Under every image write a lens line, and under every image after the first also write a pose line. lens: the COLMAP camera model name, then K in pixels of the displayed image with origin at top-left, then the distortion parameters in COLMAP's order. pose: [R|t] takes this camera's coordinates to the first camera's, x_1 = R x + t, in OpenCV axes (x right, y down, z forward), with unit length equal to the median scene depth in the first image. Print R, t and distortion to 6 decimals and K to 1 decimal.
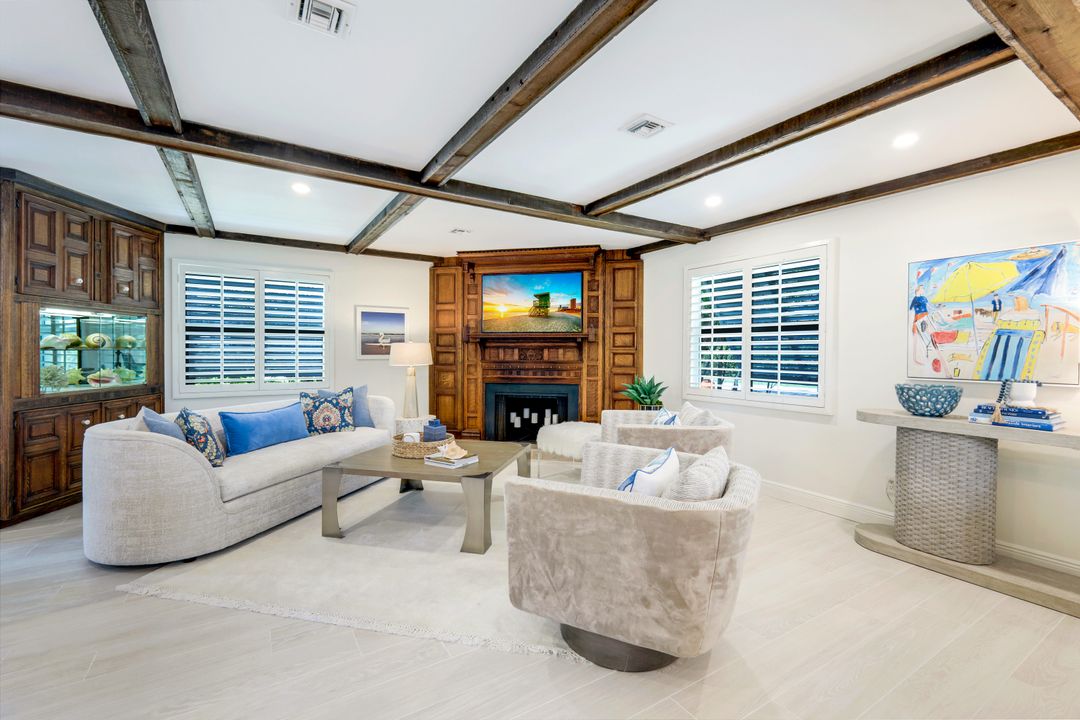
lens RADIAL K [[469.5, 0, 543.3], [0, 469.5, 354.2], [0, 0, 1]] dist [0.009937, -0.002130]
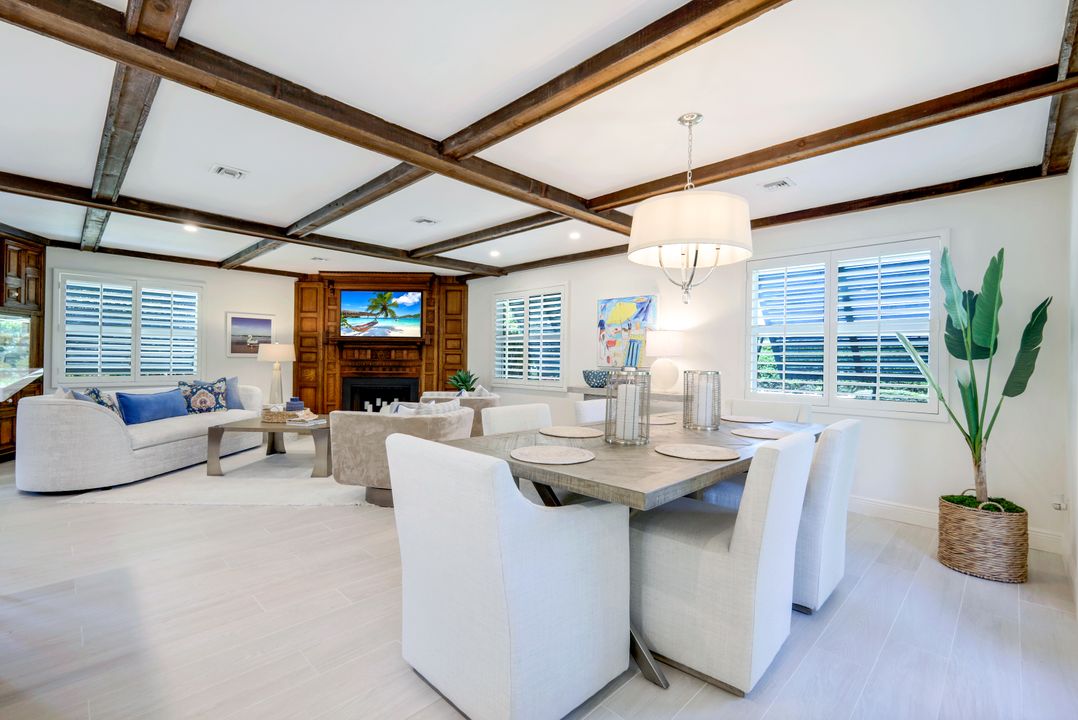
lens RADIAL K [[468.6, 0, 536.1], [0, 468.6, 355.2], [0, 0, 1]] dist [0.009937, -0.002130]
pose [[0.973619, 0.009360, 0.227989, 0.121286], [-0.006392, 0.999885, -0.013753, 0.022828], [-0.228091, 0.011933, 0.973567, -0.434309]]
